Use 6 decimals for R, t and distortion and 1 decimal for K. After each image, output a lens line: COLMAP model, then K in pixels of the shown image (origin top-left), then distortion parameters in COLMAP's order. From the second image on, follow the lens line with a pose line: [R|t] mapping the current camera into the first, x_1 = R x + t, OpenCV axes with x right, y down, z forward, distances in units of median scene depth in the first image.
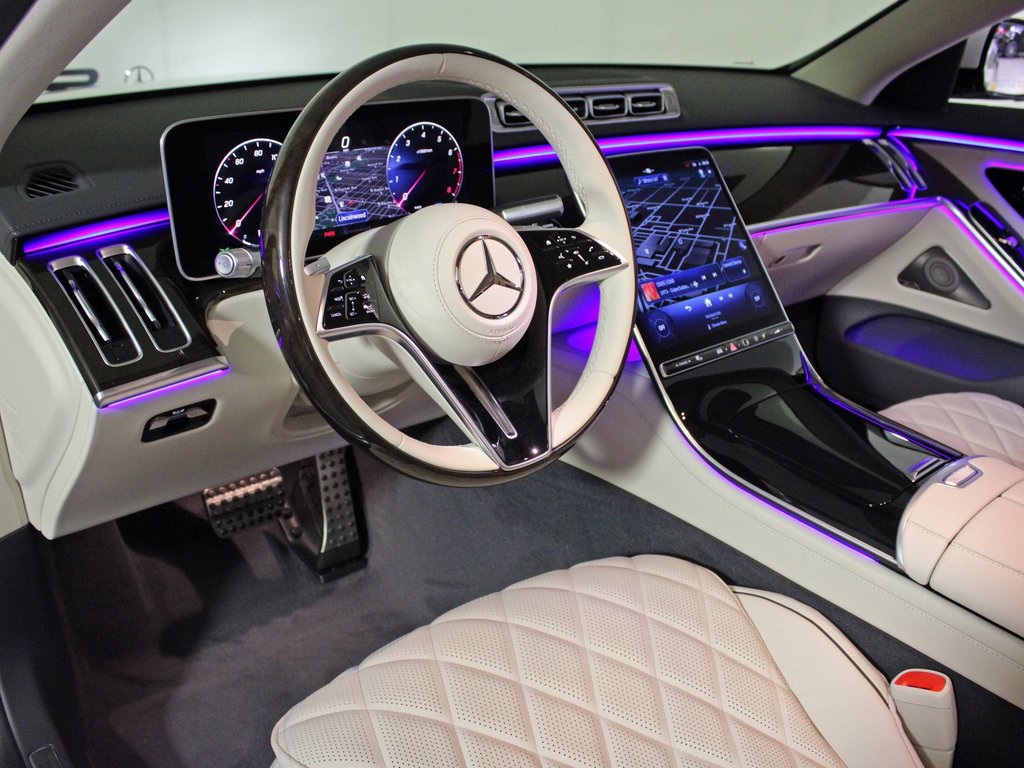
lens RADIAL K [[935.0, 0, 514.7], [0, 935.0, 382.1], [0, 0, 1]] dist [-0.127212, 0.000000]
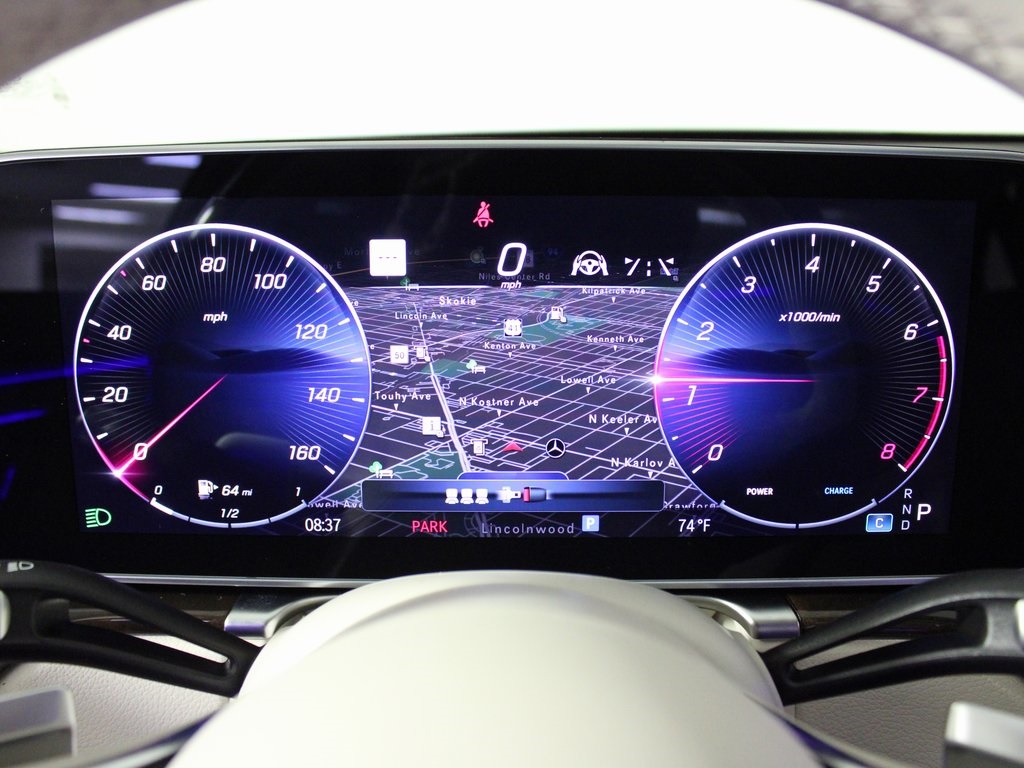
lens RADIAL K [[935.0, 0, 511.9], [0, 935.0, 382.0], [0, 0, 1]] dist [-0.127212, 0.000000]
pose [[0.738991, 0.163527, -0.653569, 0.031977], [-0.245637, 0.968717, -0.035363, -0.196879], [0.627340, 0.186674, 0.756041, 0.724621]]
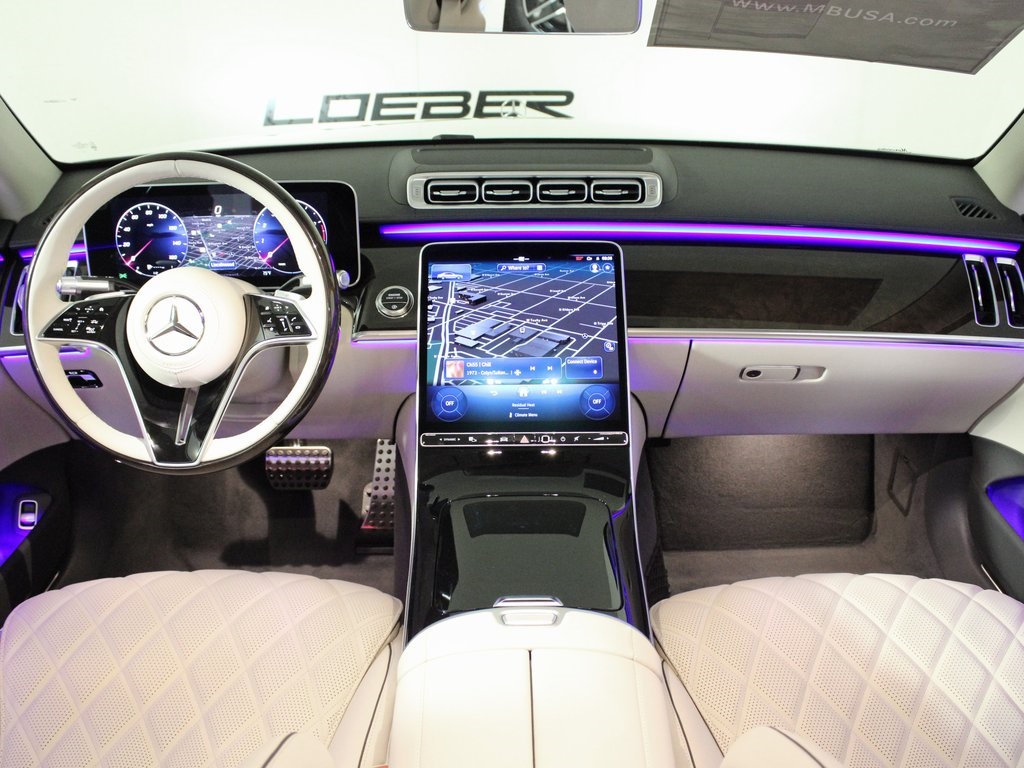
lens RADIAL K [[935.0, 0, 516.0], [0, 935.0, 384.3], [0, 0, 1]] dist [-0.127212, 0.000000]
pose [[0.768983, 0.224240, -0.598650, 0.970000], [-0.229640, 0.970850, 0.068678, -0.193390], [0.596600, 0.084662, 0.798061, 0.192417]]
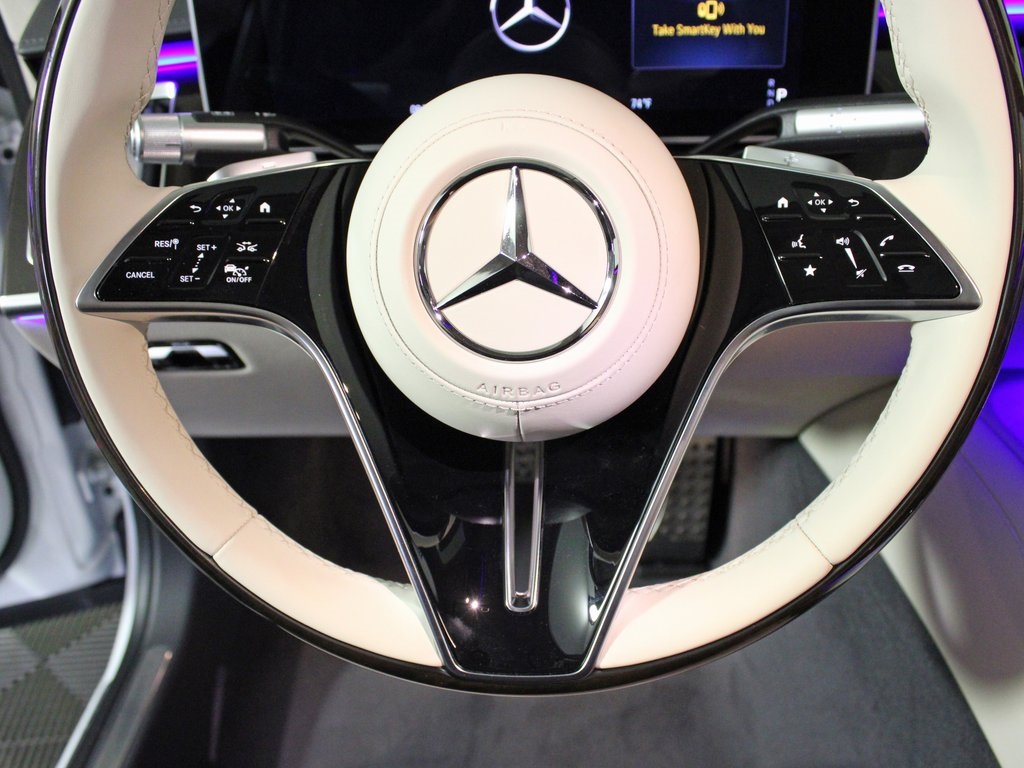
lens RADIAL K [[935.0, 0, 506.6], [0, 935.0, 375.2], [0, 0, 1]] dist [-0.127212, 0.000000]
pose [[0.712573, 0.312652, -0.628083, 0.206900], [-0.214976, 0.949456, 0.228733, -0.130815], [0.667851, -0.027966, 0.743770, 0.561008]]
